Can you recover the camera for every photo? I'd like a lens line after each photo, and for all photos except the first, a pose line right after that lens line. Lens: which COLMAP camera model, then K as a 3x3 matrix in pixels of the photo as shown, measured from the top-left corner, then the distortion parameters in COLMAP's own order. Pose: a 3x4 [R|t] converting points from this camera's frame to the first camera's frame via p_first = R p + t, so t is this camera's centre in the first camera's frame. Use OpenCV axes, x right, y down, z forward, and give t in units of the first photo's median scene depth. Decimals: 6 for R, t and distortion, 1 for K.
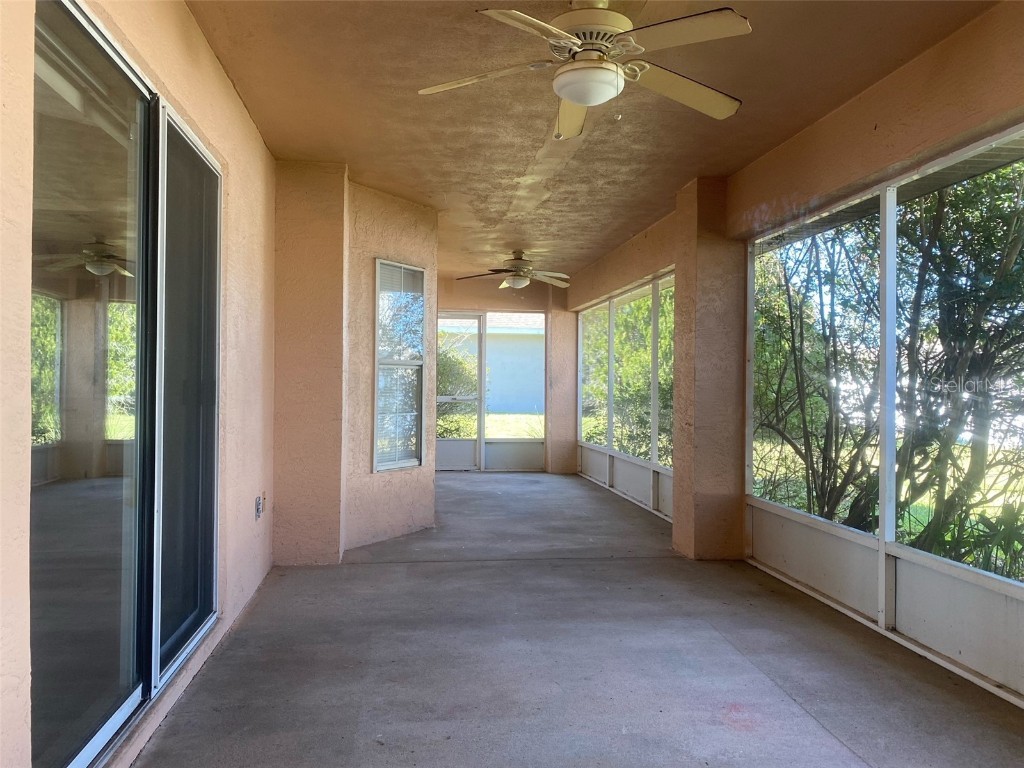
lens RADIAL K [[778.9, 0, 516.2], [0, 778.9, 383.4], [0, 0, 1]] dist [0.006263, -0.003615]
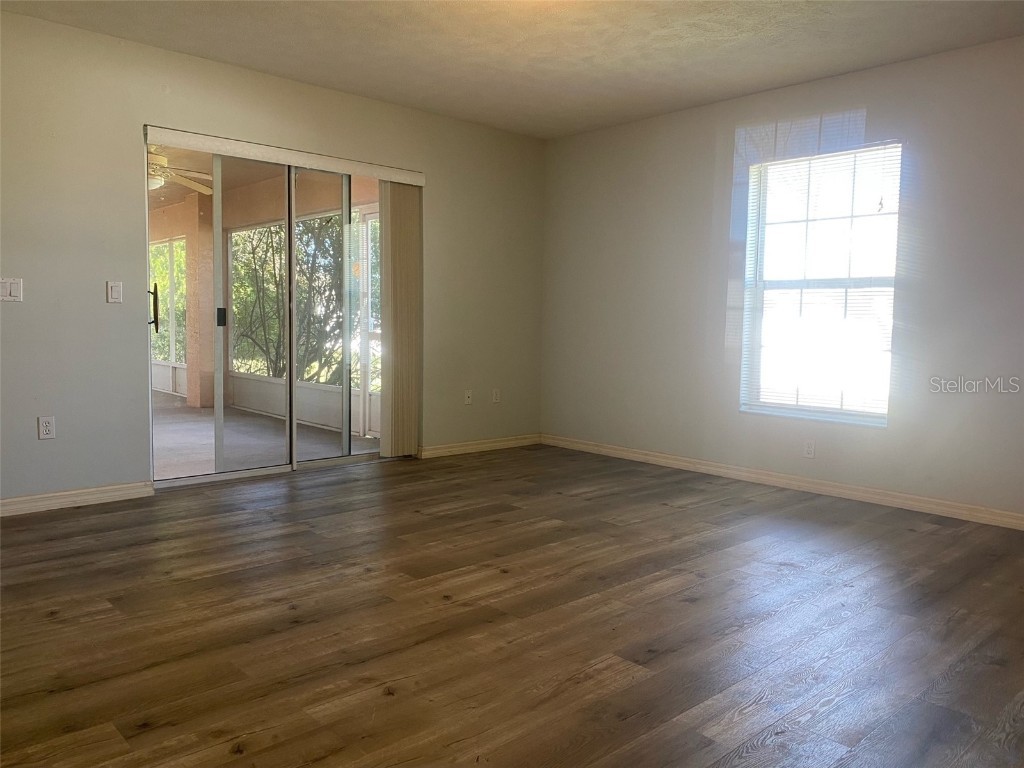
lens RADIAL K [[778.9, 0, 516.2], [0, 778.9, 383.4], [0, 0, 1]] dist [0.006263, -0.003615]
pose [[0.823288, -0.040663, 0.566166, -0.161286], [-0.011380, 0.996048, 0.088085, 0.002138], [-0.567510, -0.078962, 0.819572, -0.758496]]
